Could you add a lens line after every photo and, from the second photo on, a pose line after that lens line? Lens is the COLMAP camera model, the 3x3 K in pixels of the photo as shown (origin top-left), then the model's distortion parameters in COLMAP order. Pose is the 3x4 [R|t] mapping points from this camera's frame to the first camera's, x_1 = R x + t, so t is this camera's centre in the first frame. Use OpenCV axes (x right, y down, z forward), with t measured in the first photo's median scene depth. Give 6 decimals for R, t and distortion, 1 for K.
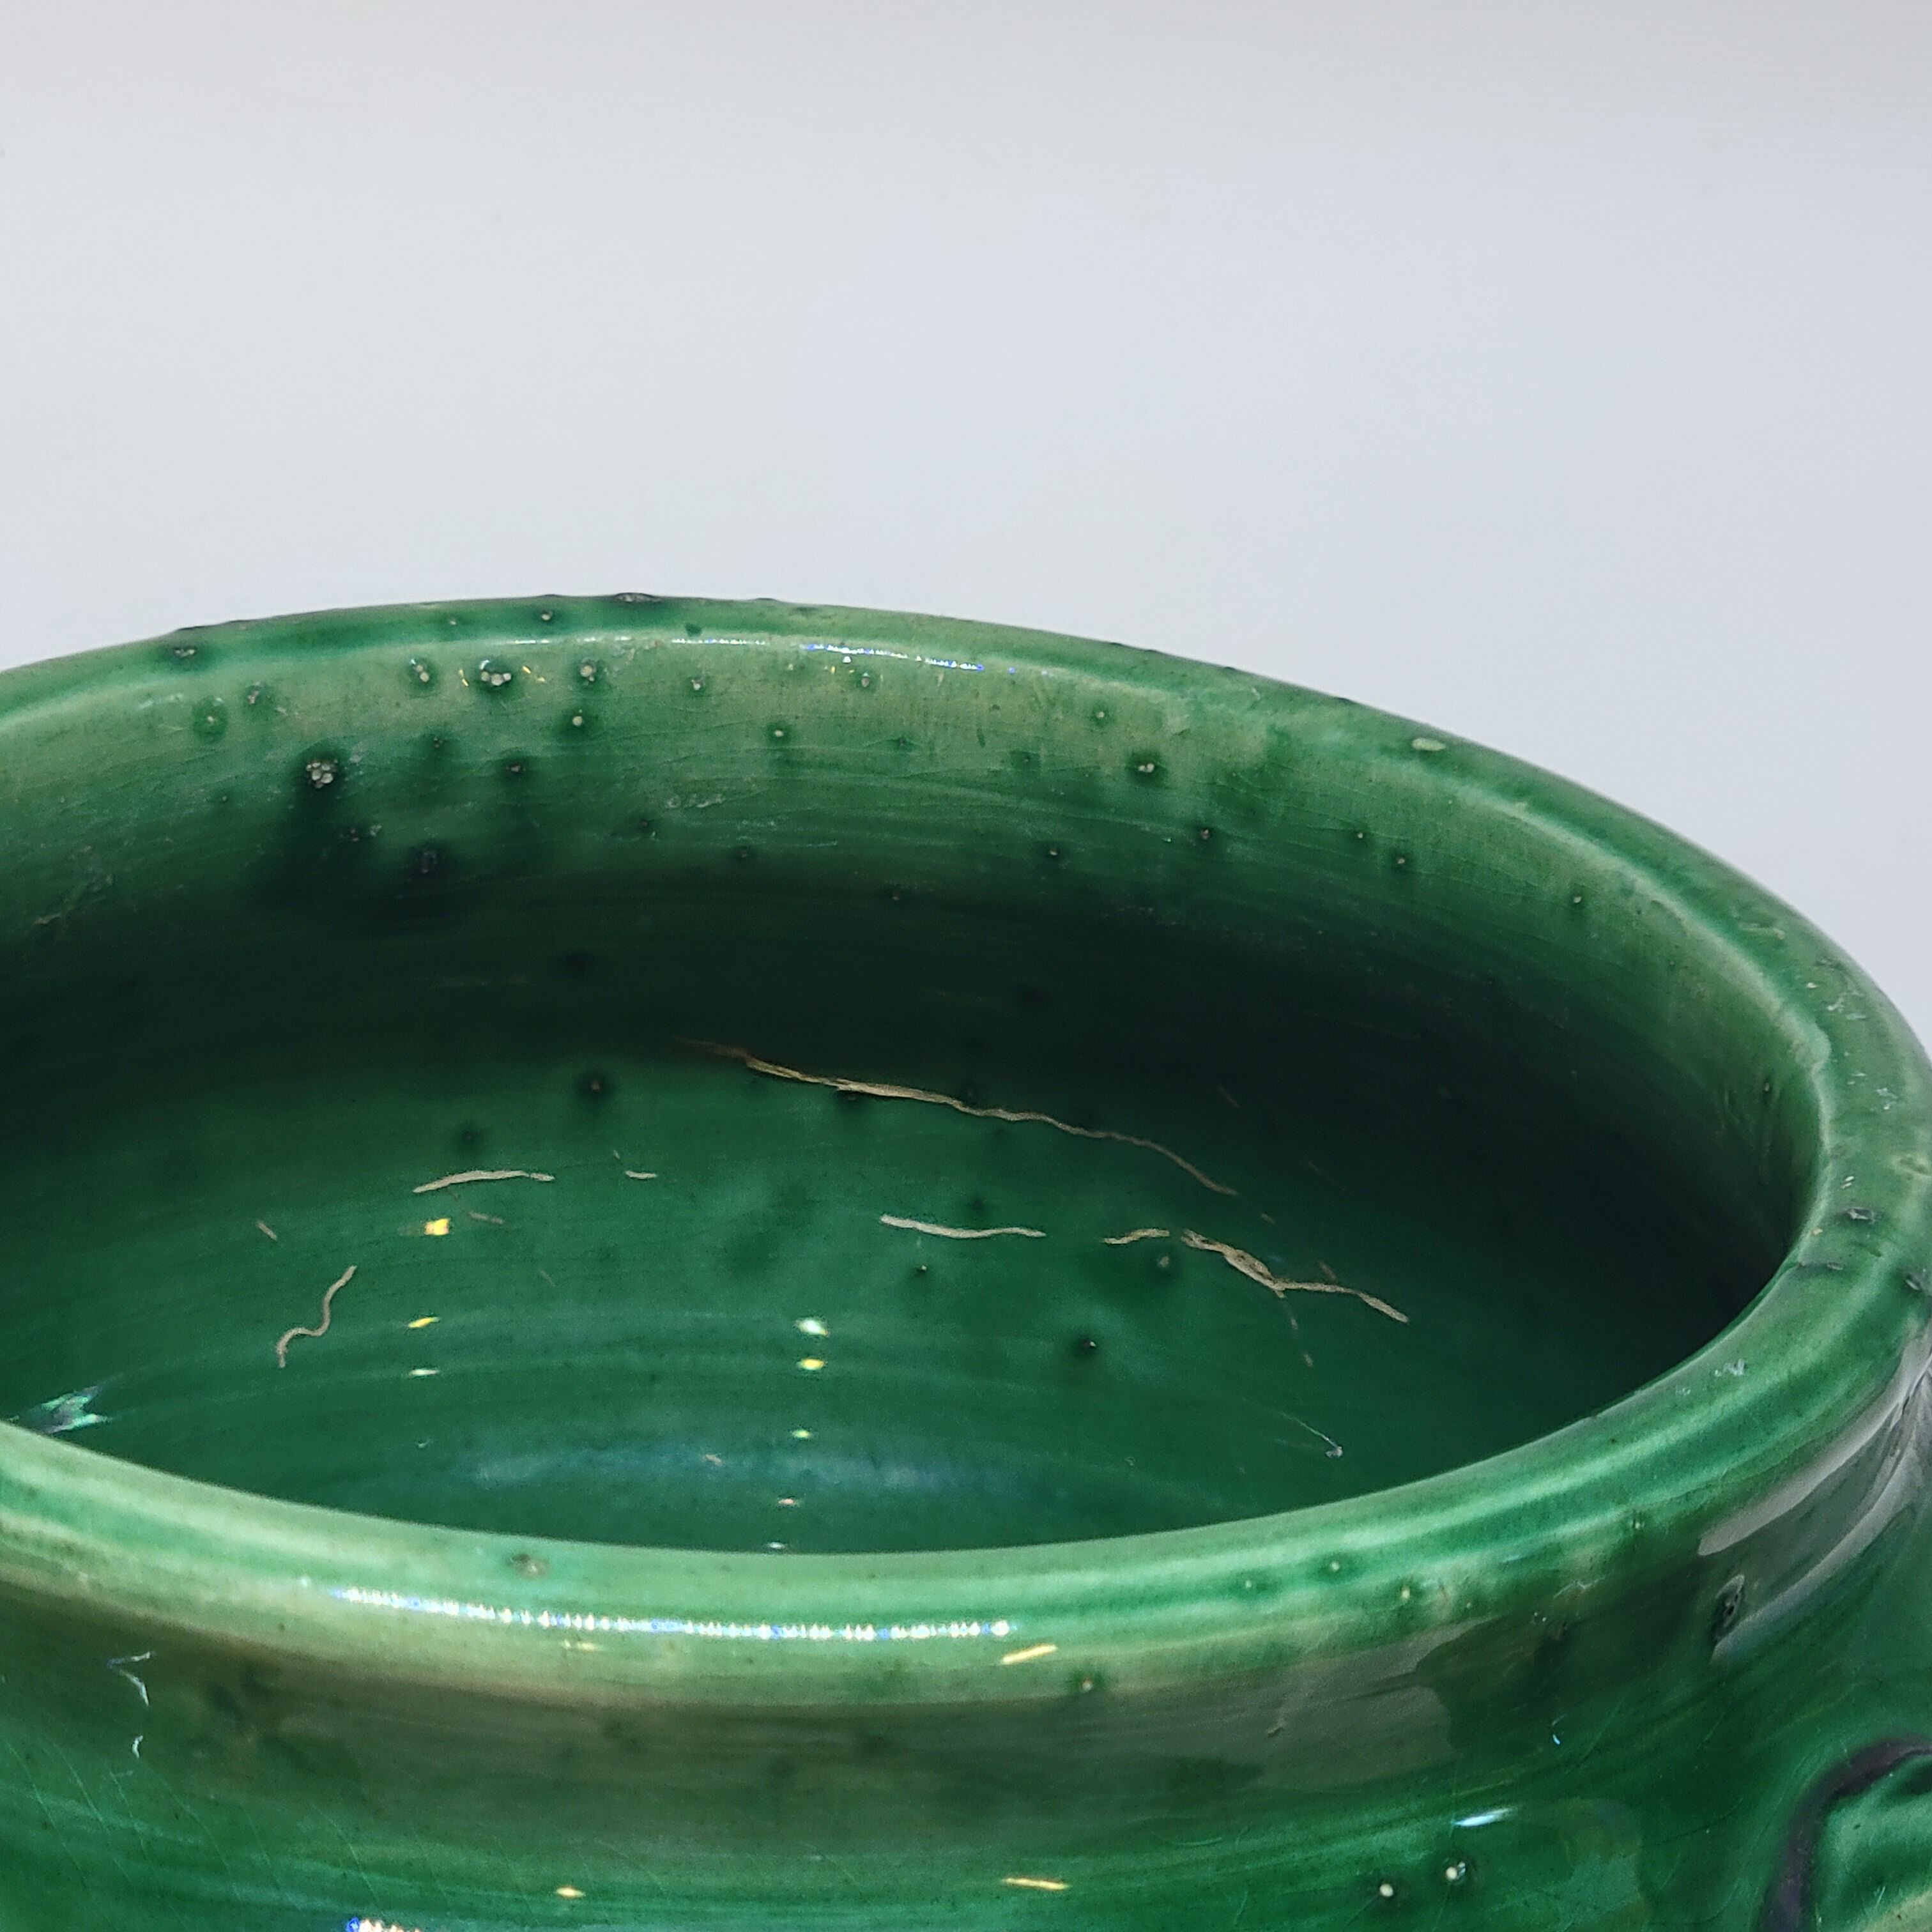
lens RADIAL K [[6050.0, 0, 967.9], [0, 6050.0, 968.7], [0, 0, 1]] dist [0.056652, 0.000000]
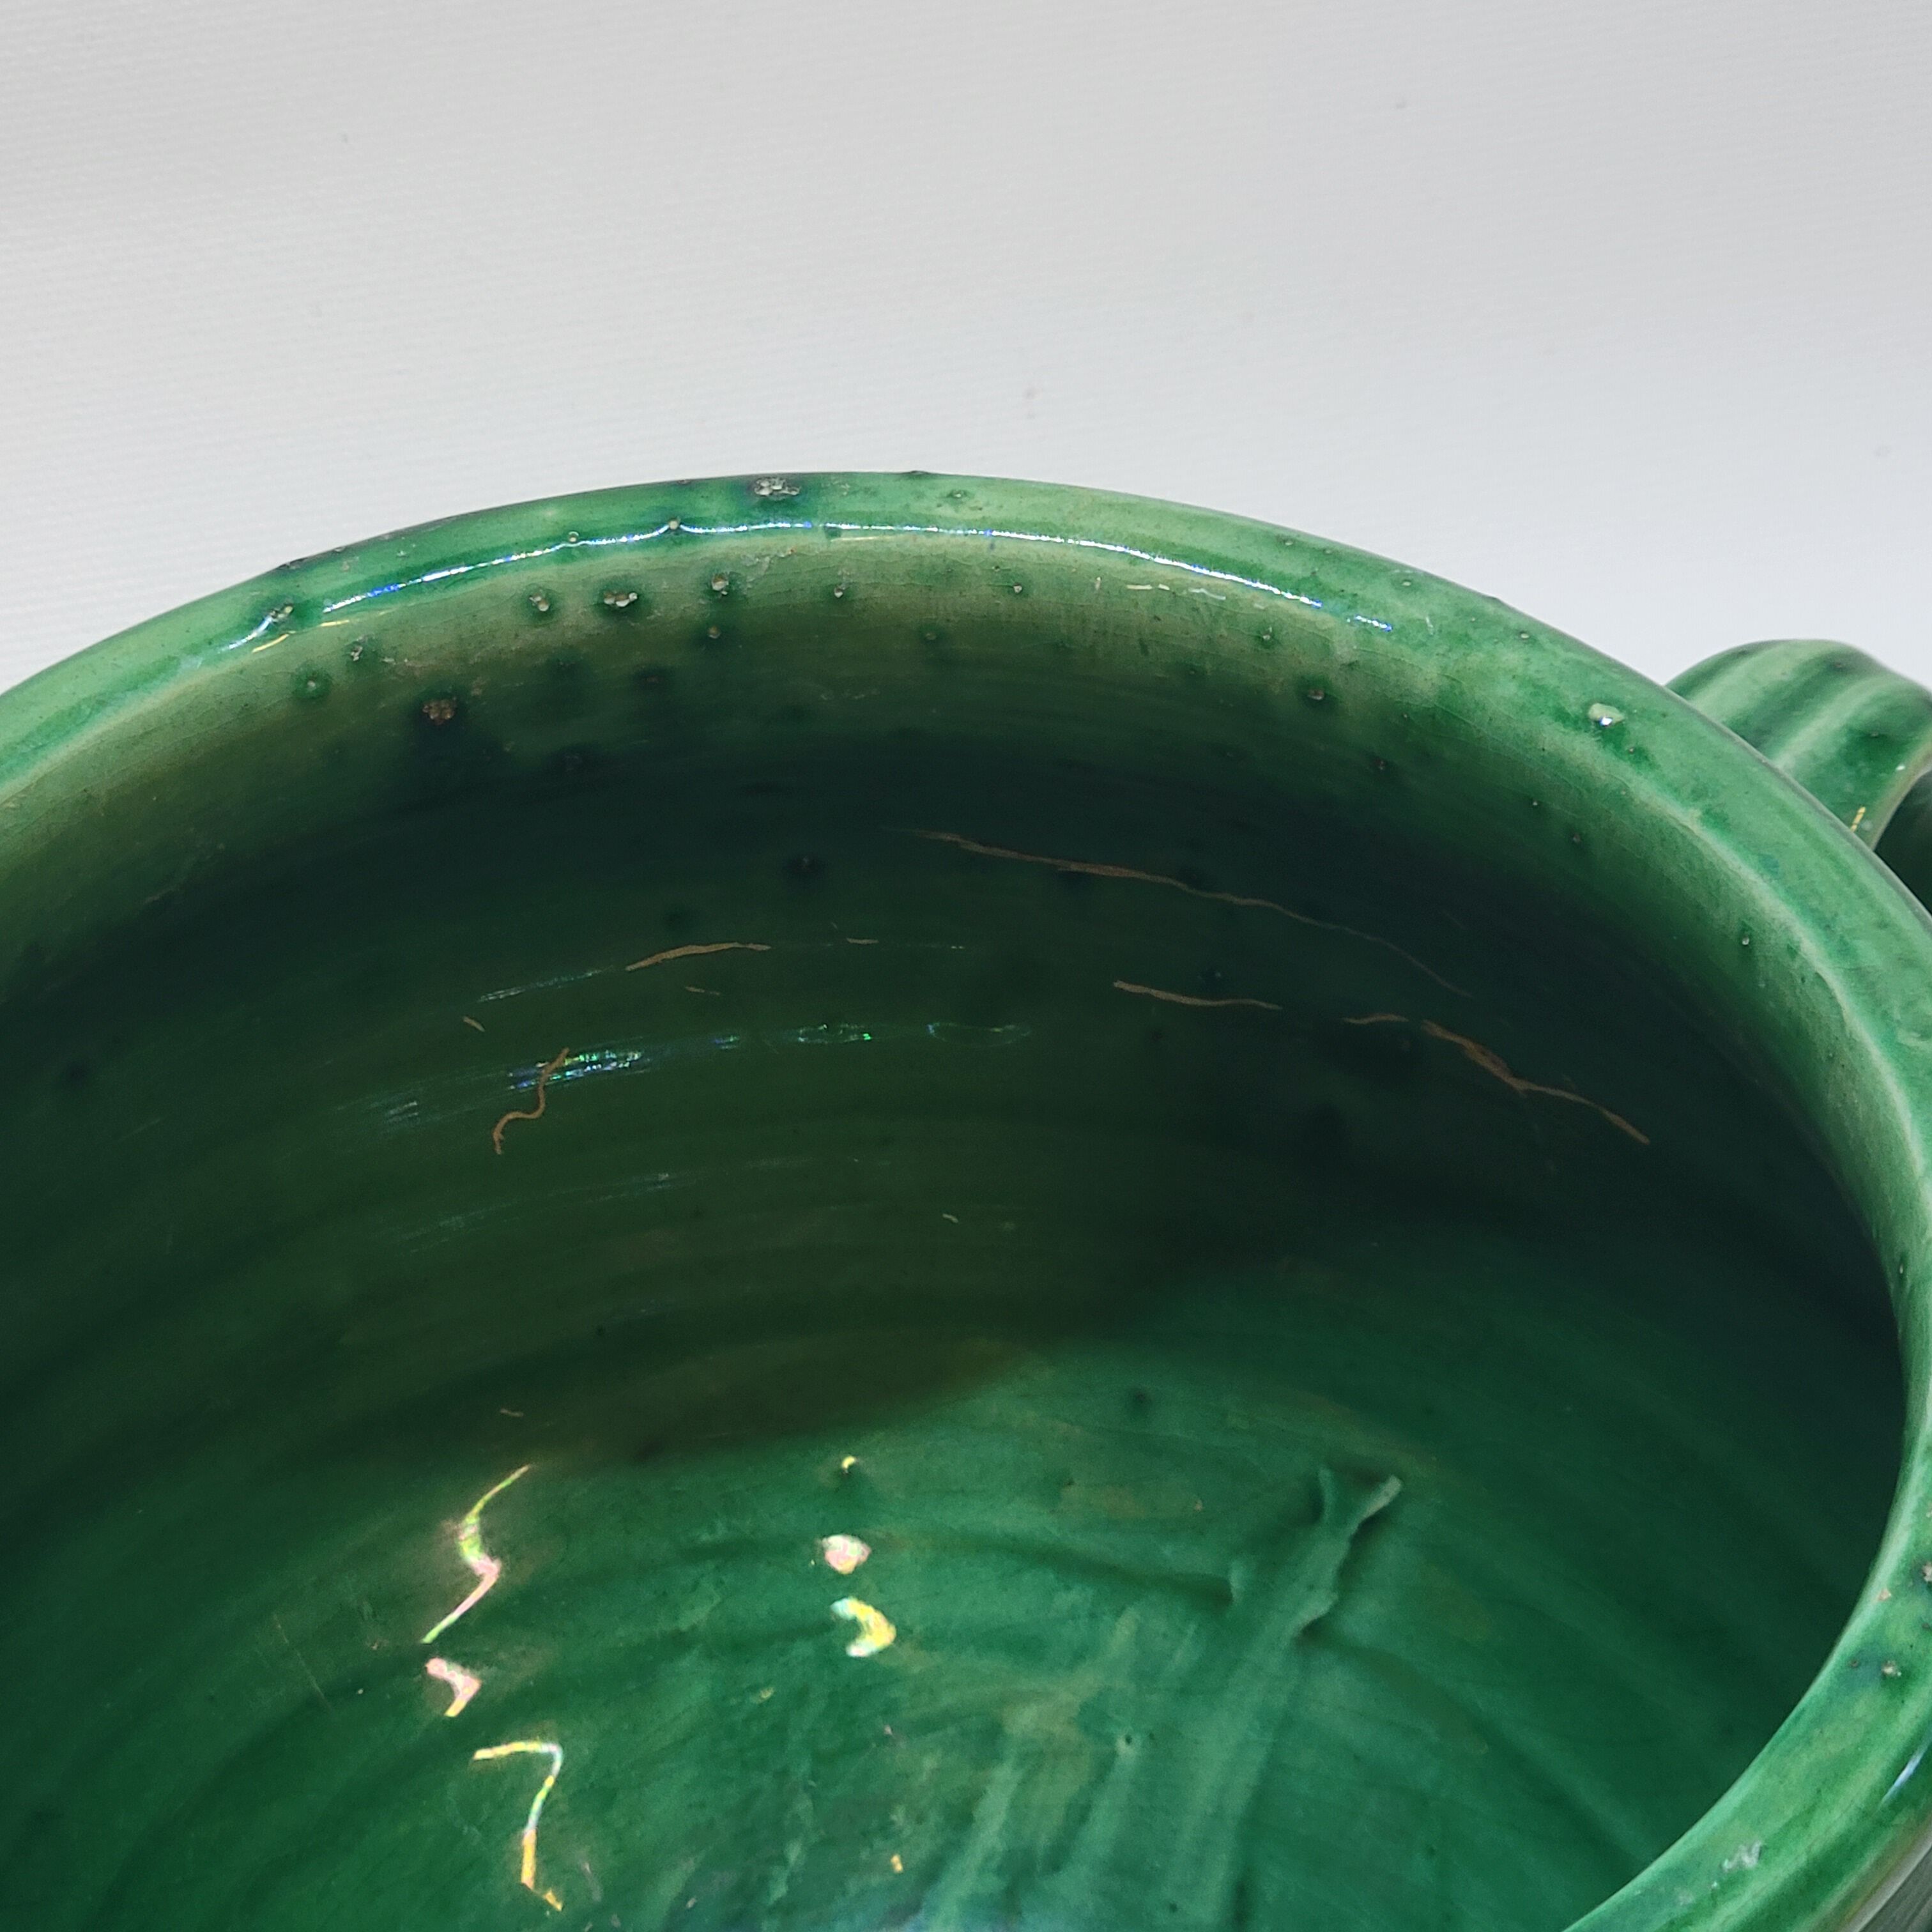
lens RADIAL K [[6050.0, 0, 963.3], [0, 6050.0, 965.0], [0, 0, 1]] dist [0.056652, 0.000000]
pose [[0.988803, 0.004520, -0.149156, 0.114155], [0.042811, 0.948932, 0.312563, -0.284724], [0.142951, -0.315449, 0.938113, 0.112884]]
